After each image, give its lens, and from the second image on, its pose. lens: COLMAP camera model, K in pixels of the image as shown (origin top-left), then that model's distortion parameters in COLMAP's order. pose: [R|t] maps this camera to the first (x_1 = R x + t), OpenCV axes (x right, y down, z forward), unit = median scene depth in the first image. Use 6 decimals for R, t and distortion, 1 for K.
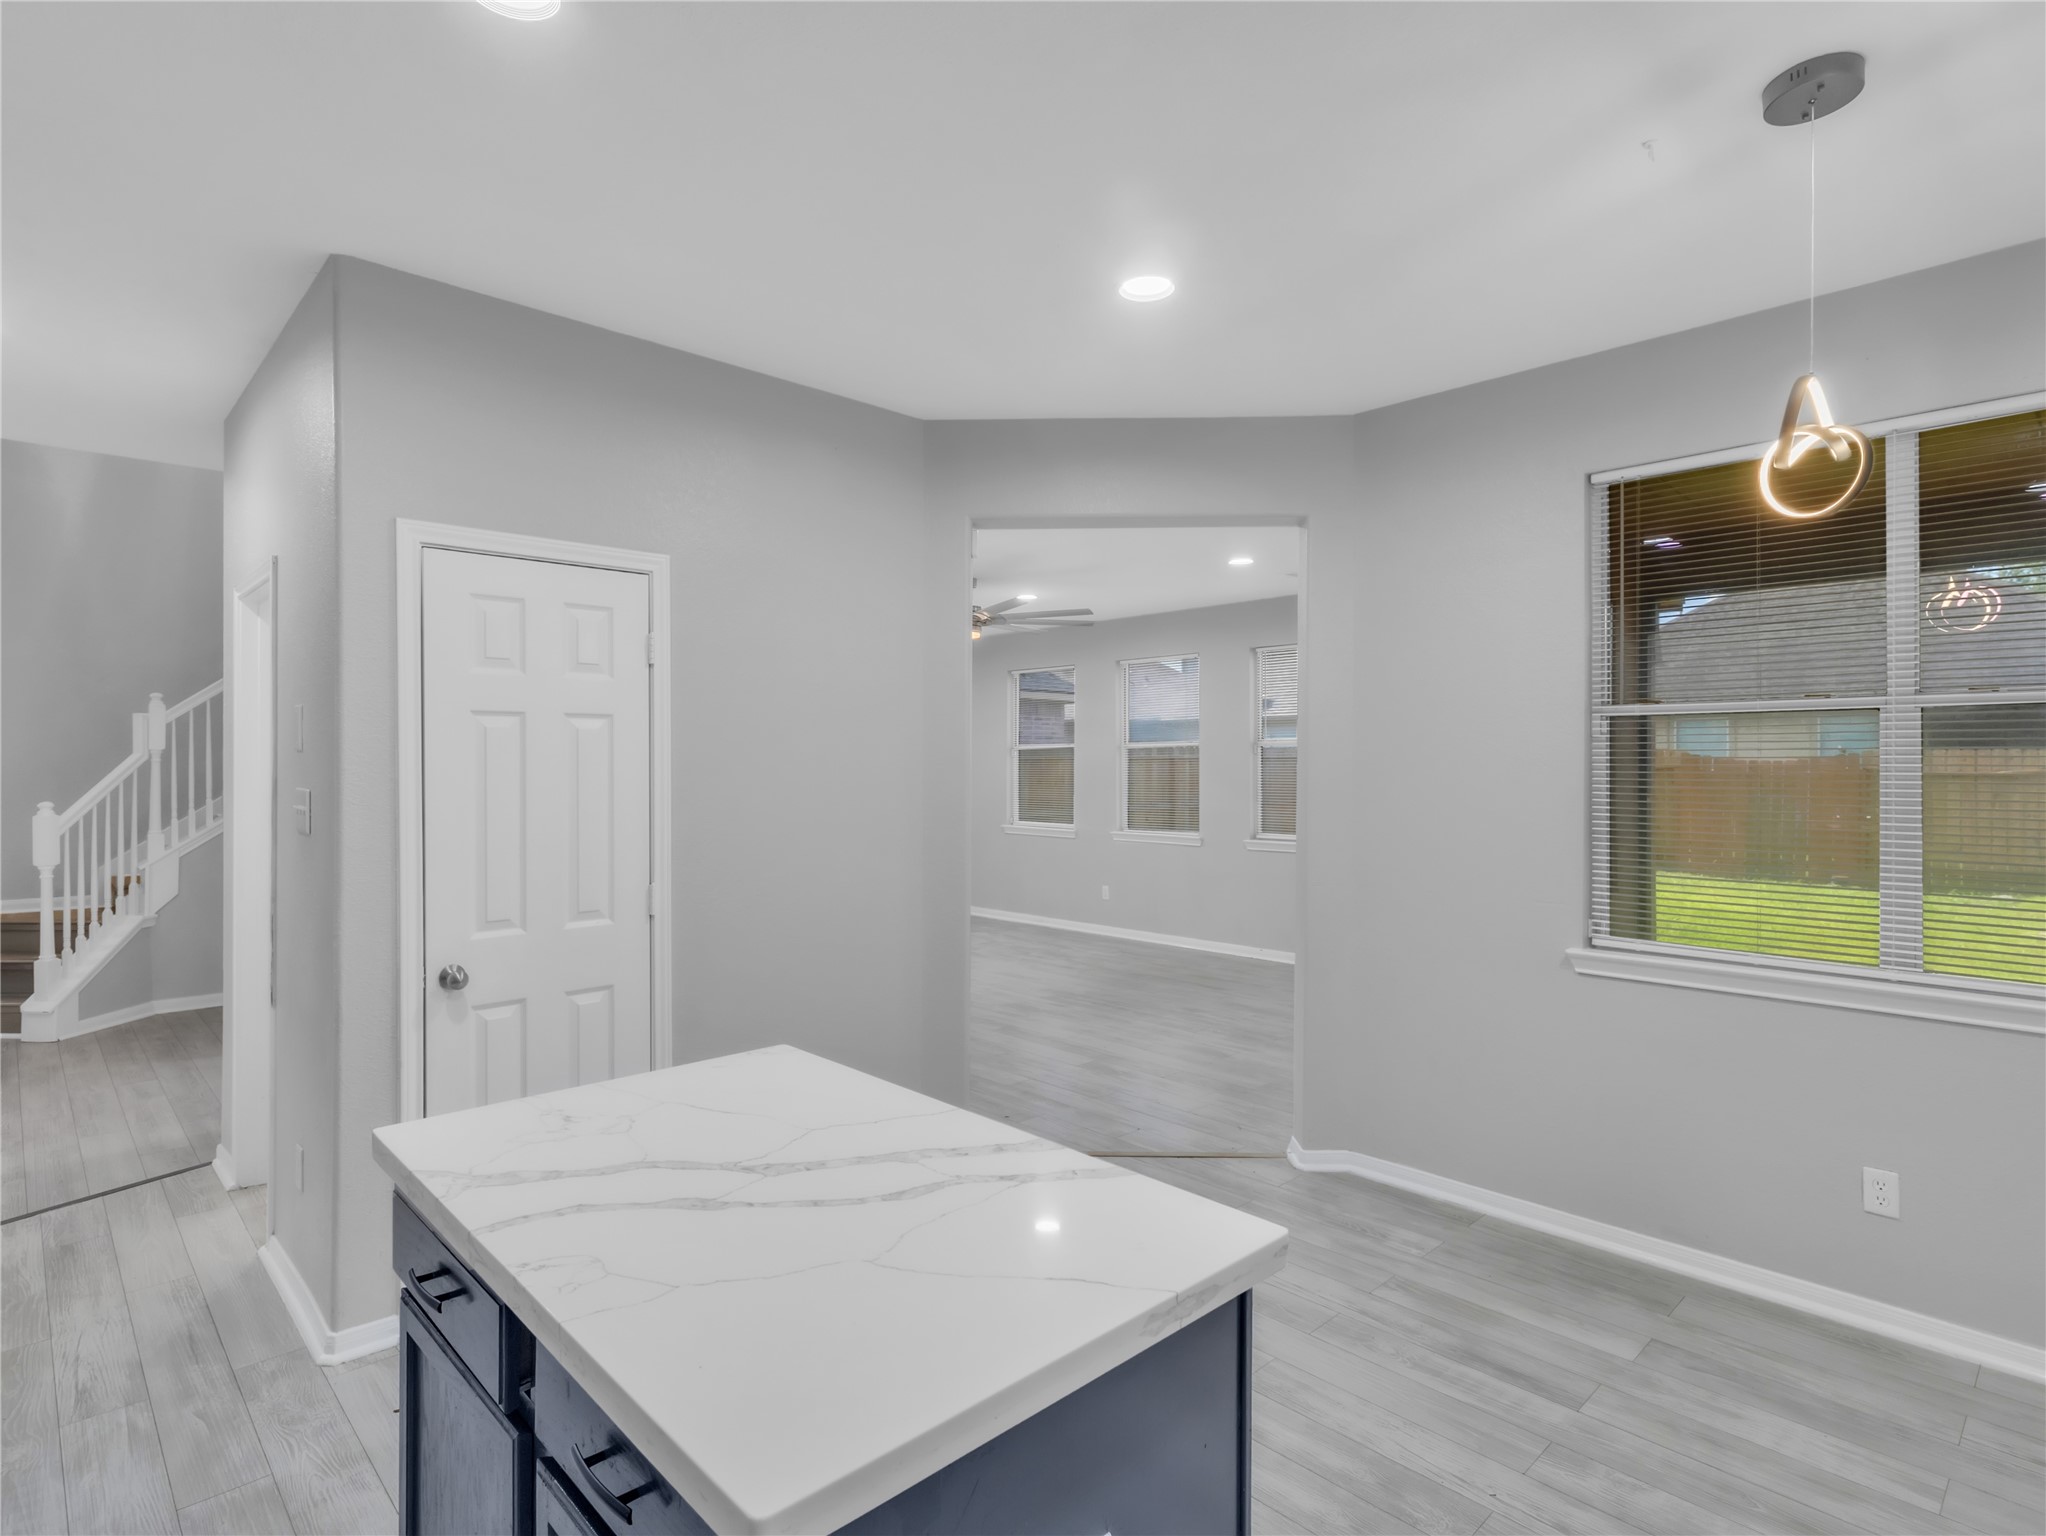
lens RADIAL K [[1075.2, 0, 1025.2], [0, 1075.2, 759.5], [0, 0, 1]] dist [0.004425, -0.000131]
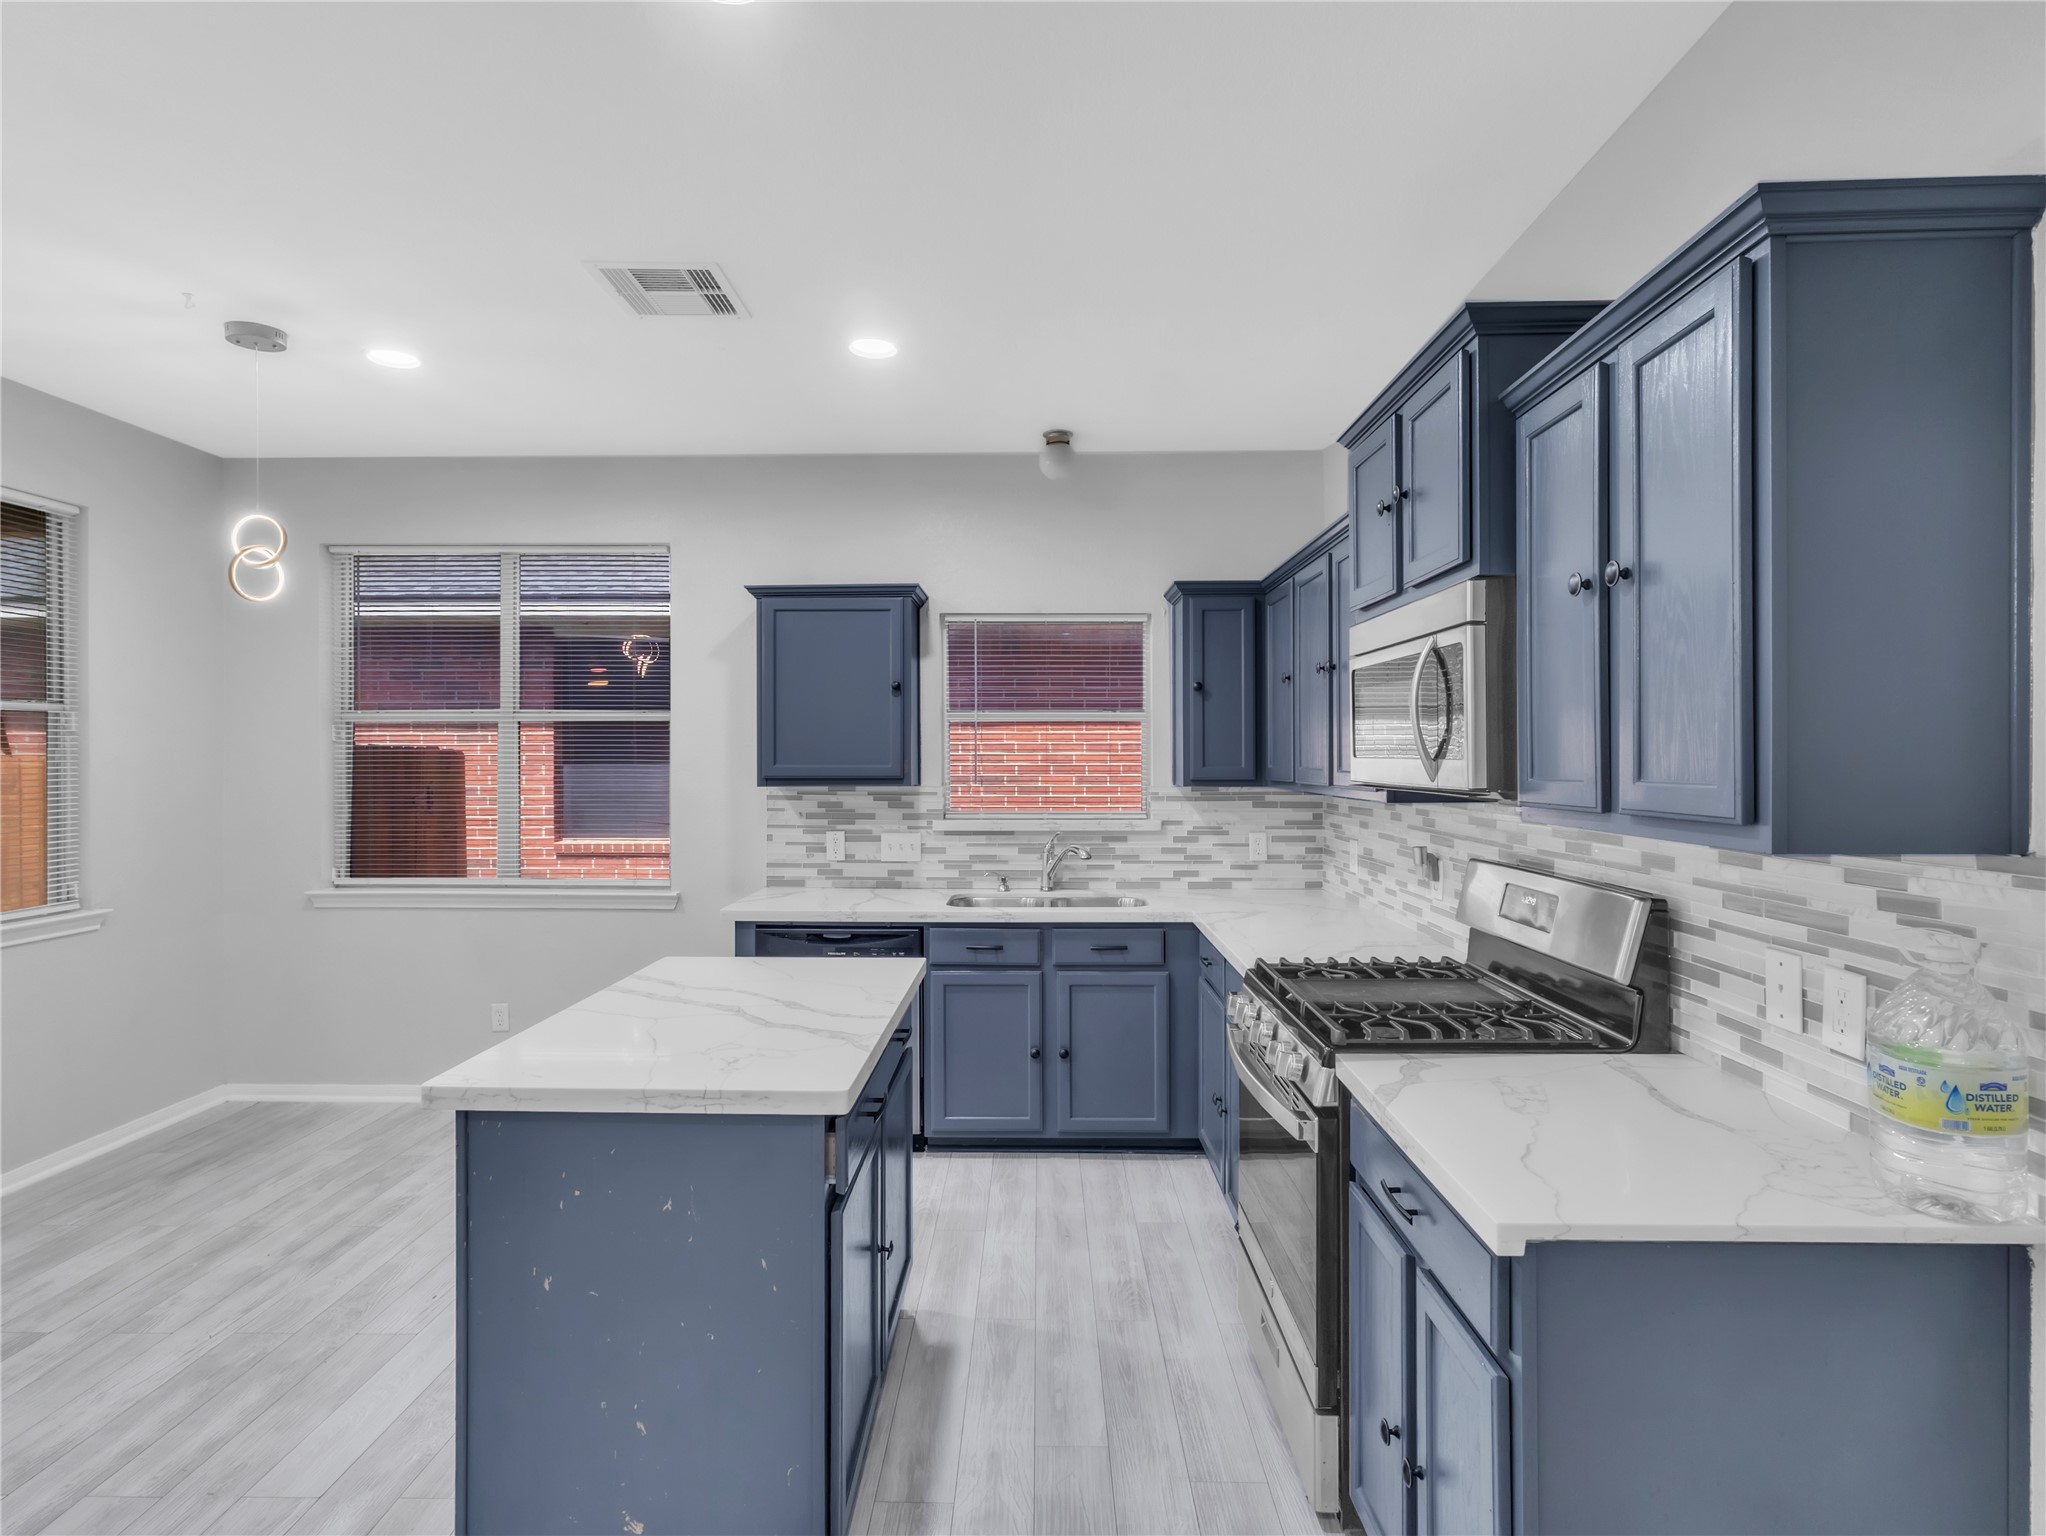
lens RADIAL K [[1075.2, 0, 1020.5], [0, 1075.2, 760.7], [0, 0, 1]] dist [0.004425, -0.000131]
pose [[-0.707555, -0.004710, 0.706642, -0.456836], [-0.001771, 0.999986, 0.004892, 0.003767], [-0.706656, 0.002209, -0.707554, 0.504005]]
